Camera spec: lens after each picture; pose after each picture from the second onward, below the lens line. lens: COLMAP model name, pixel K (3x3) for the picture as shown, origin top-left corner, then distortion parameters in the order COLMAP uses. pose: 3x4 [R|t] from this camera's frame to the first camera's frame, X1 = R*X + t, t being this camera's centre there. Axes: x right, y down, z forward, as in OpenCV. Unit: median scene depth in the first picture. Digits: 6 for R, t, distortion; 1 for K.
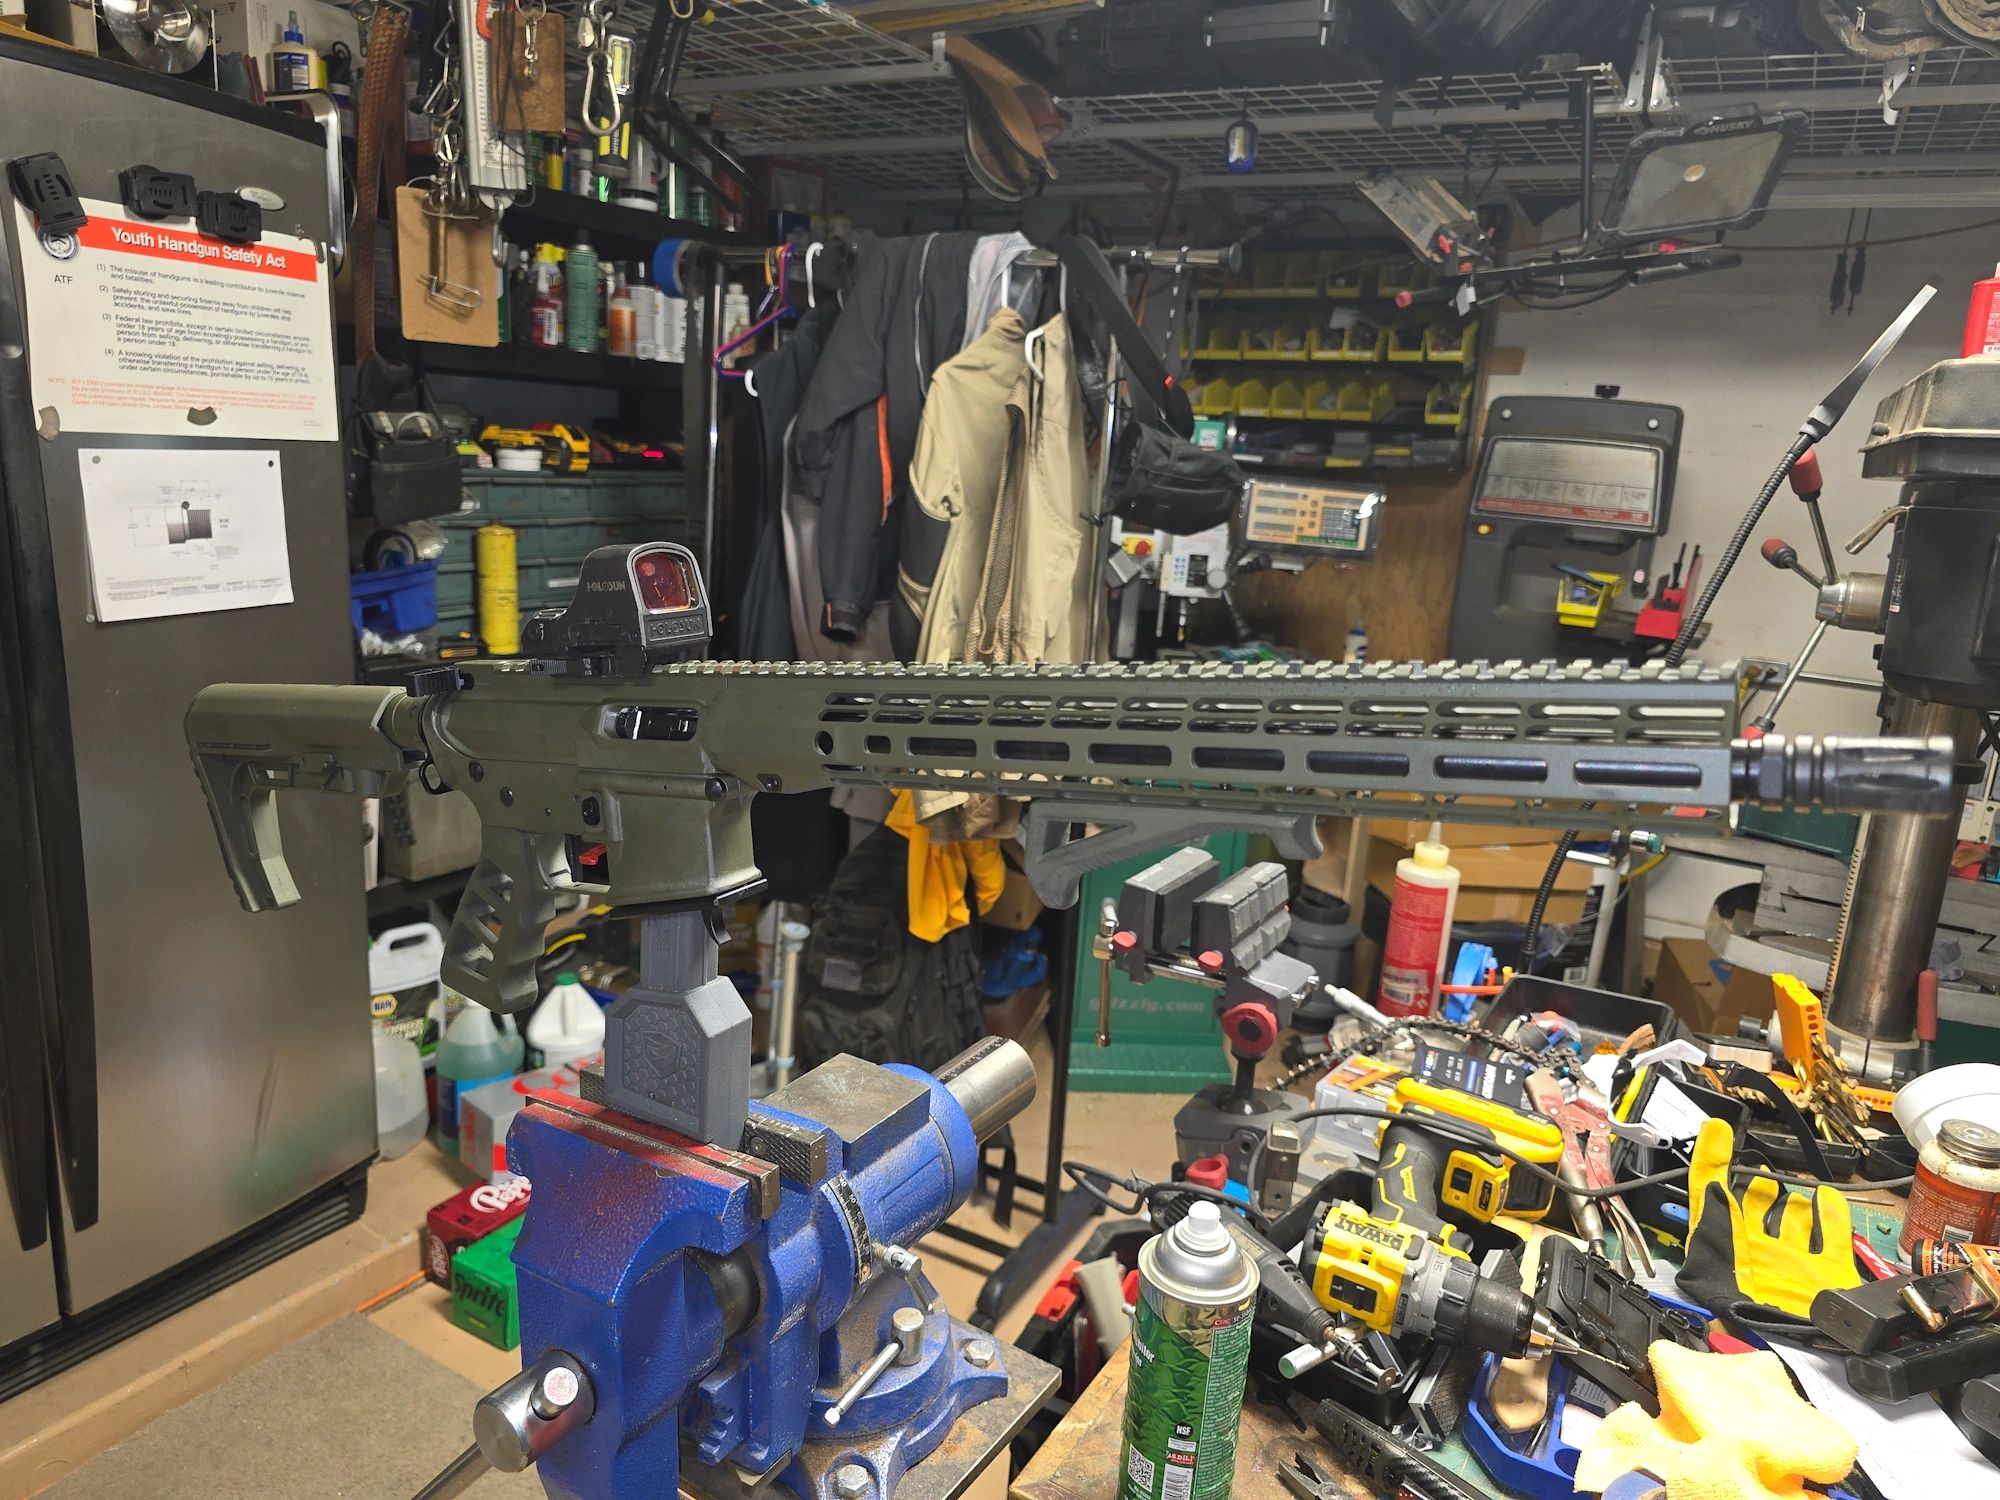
lens RADIAL K [[1340.3, 0, 1000.0], [0, 1340.3, 750.0], [0, 0, 1]] dist [0.004773, 0.003124]
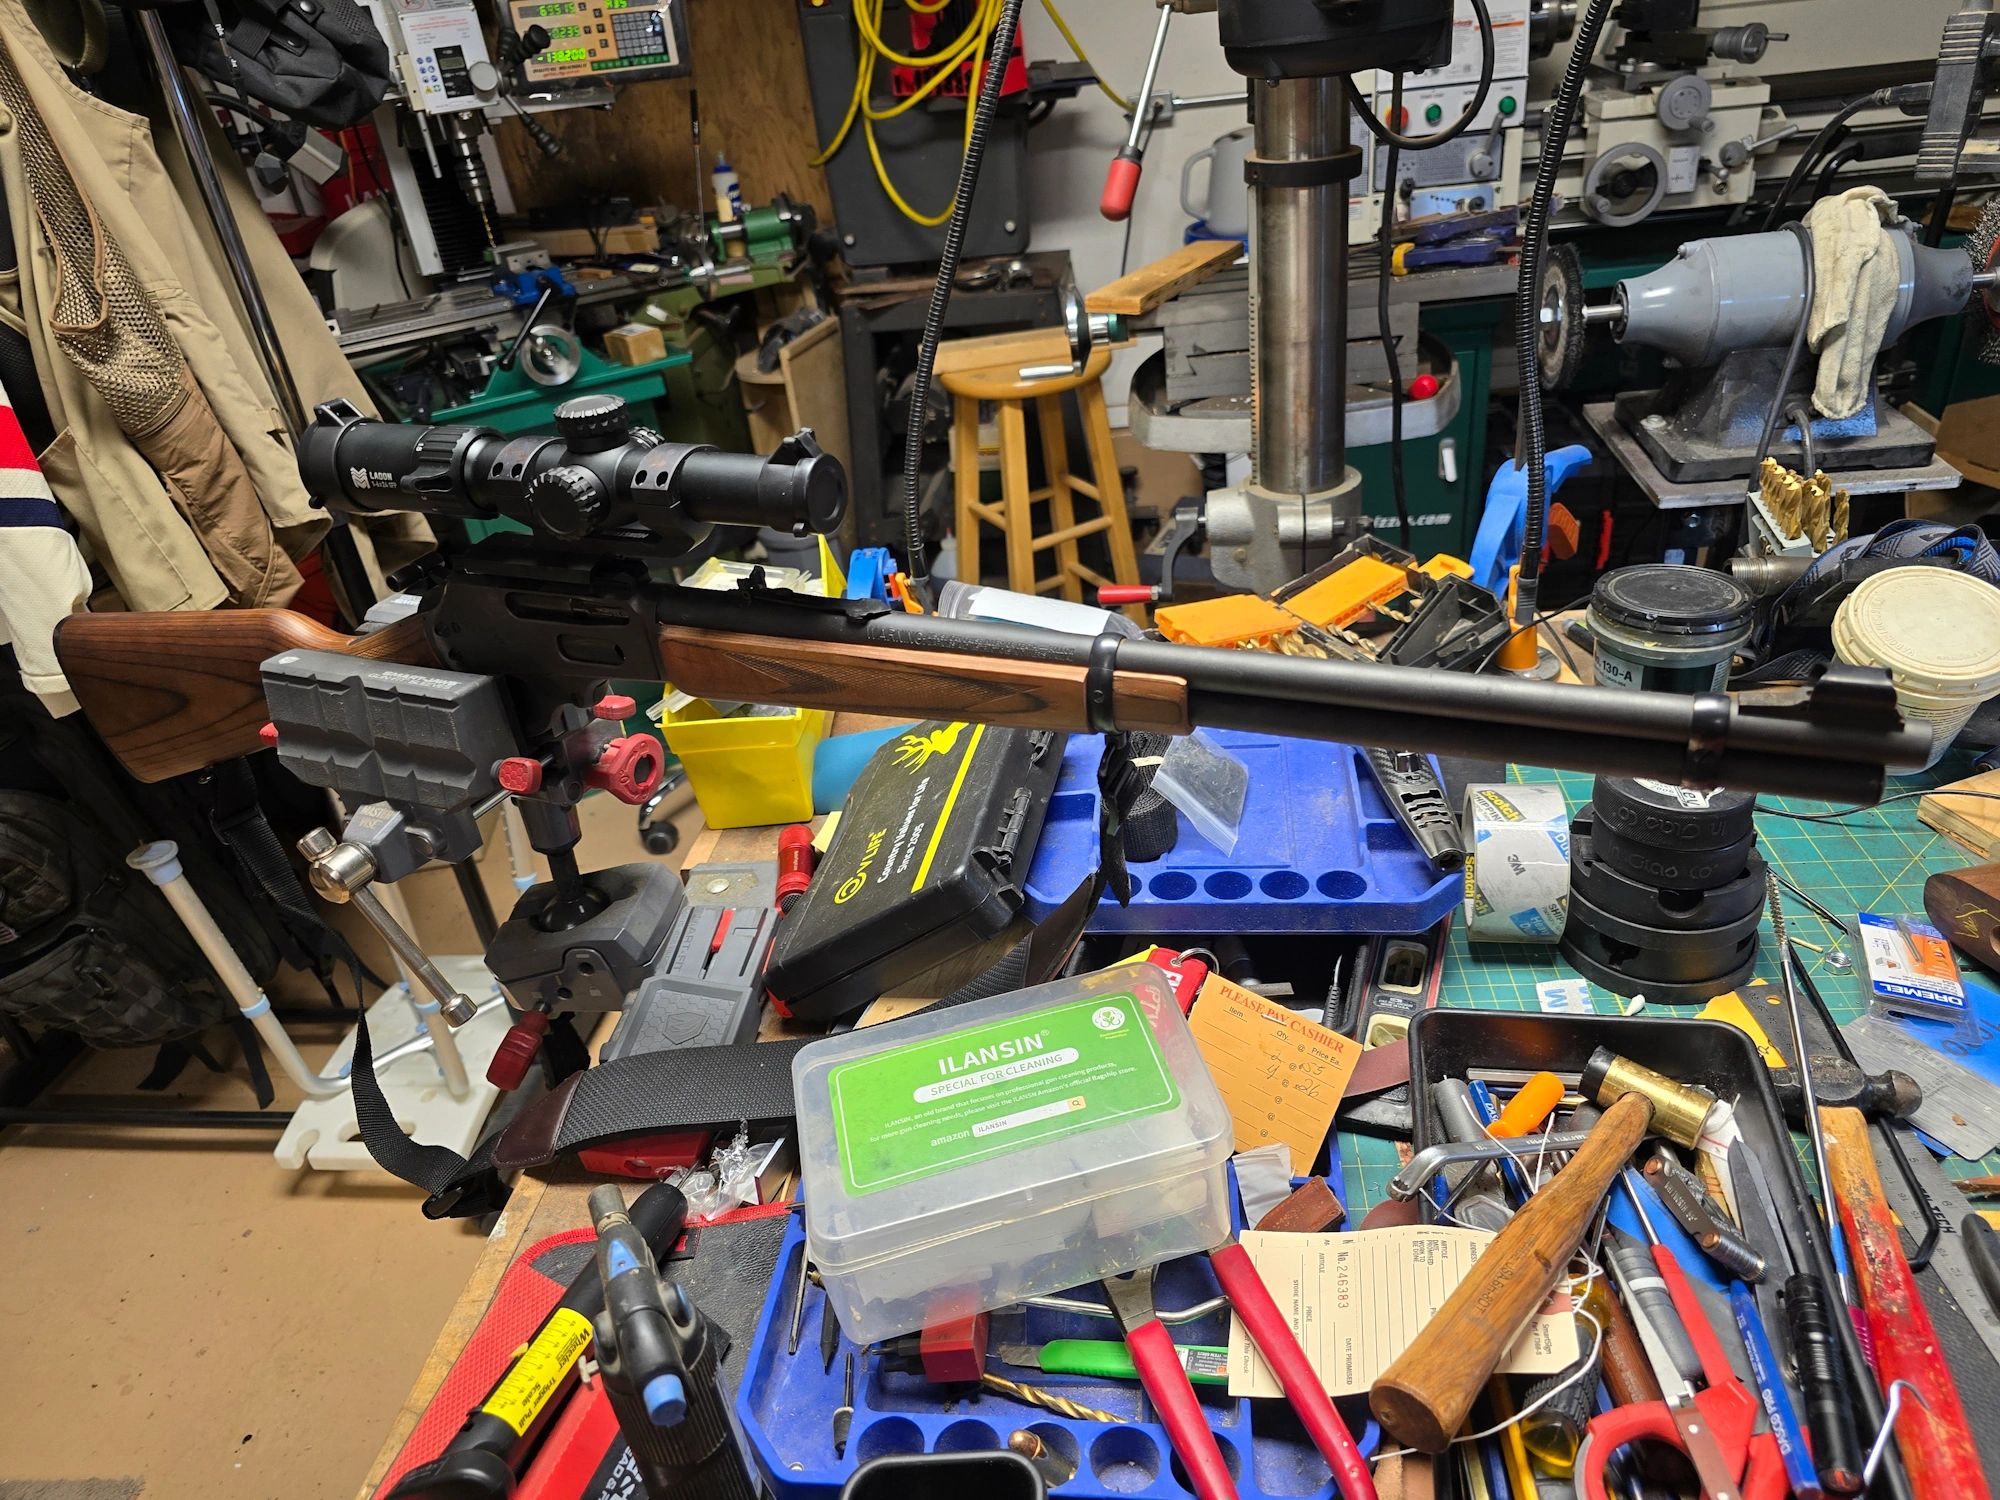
lens RADIAL K [[1340.3, 0, 1000.0], [0, 1340.3, 750.0], [0, 0, 1]] dist [0.004773, 0.003124]
pose [[0.885116, -0.380836, 0.267458, 0.142037], [0.281887, 0.896038, 0.343010, 0.003014], [-0.370283, -0.228210, 0.900450, 0.200085]]
